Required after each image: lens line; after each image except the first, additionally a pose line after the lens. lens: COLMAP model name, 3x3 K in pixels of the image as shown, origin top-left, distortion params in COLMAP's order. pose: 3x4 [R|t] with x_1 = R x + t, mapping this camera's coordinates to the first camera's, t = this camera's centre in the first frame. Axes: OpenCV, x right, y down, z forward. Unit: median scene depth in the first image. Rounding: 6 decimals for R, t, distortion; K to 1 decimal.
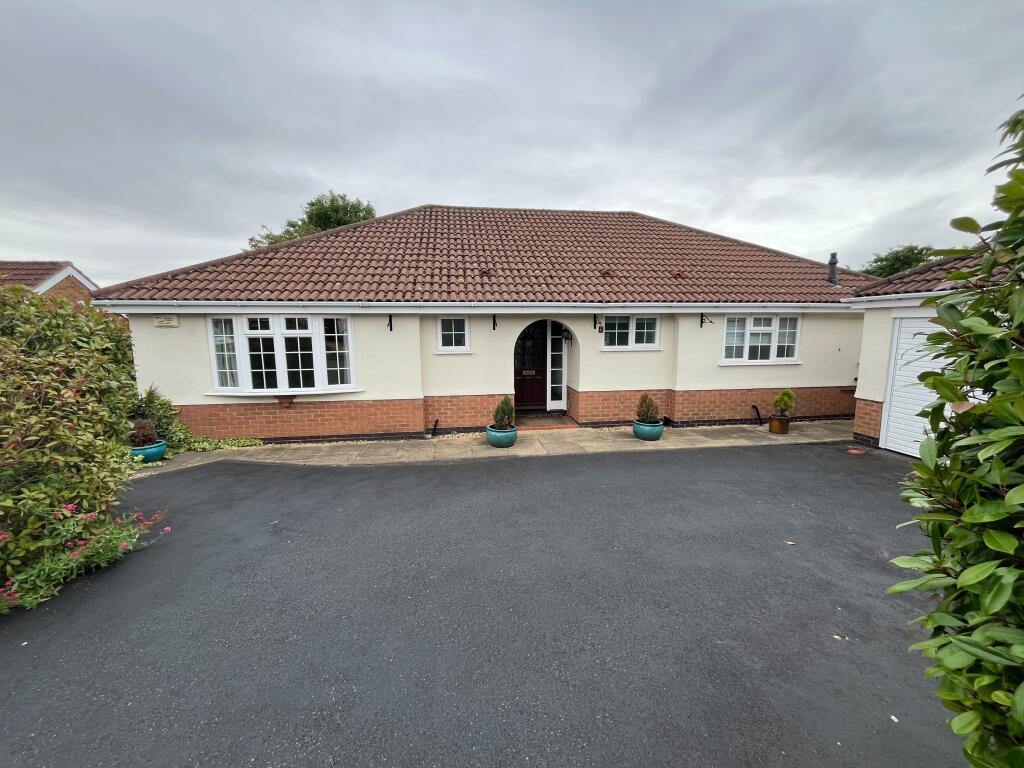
lens RADIAL K [[414.3, 0, 514.8], [0, 414.3, 384.4], [0, 0, 1]] dist [-0.000661, -0.000526]
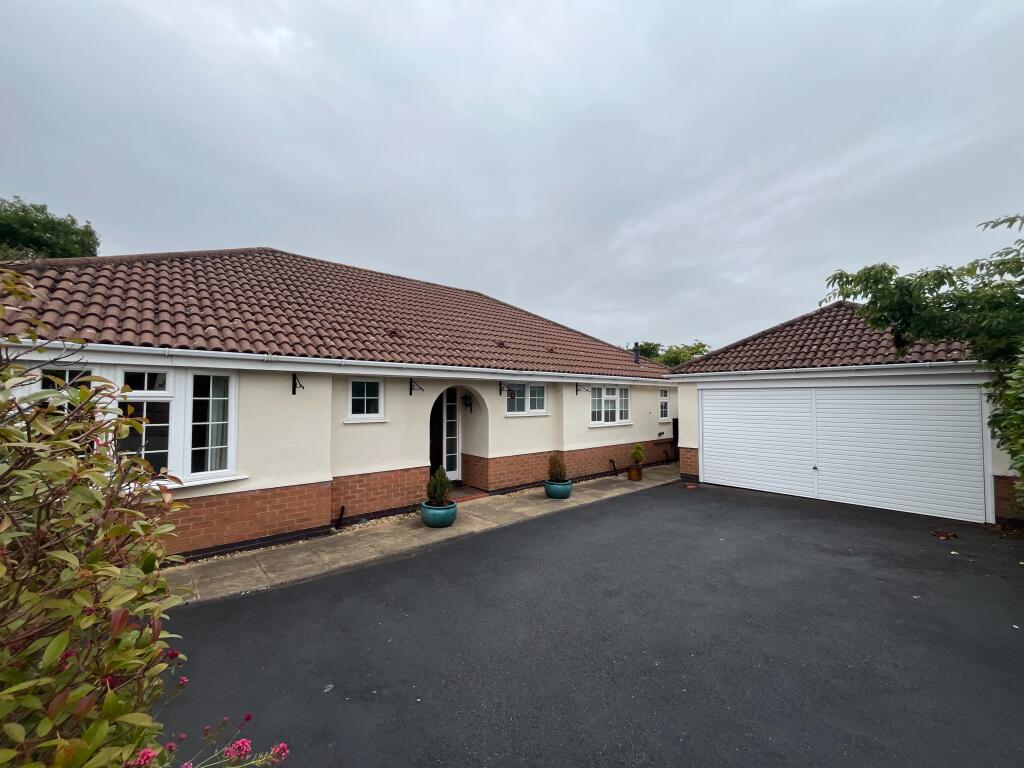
lens RADIAL K [[414.3, 0, 514.8], [0, 414.3, 384.4], [0, 0, 1]] dist [-0.000661, -0.000526]
pose [[0.834155, 0.025730, 0.550930, -0.361938], [0.070809, 0.985648, -0.153243, -0.000543], [-0.546966, 0.166839, 0.820361, 0.135182]]
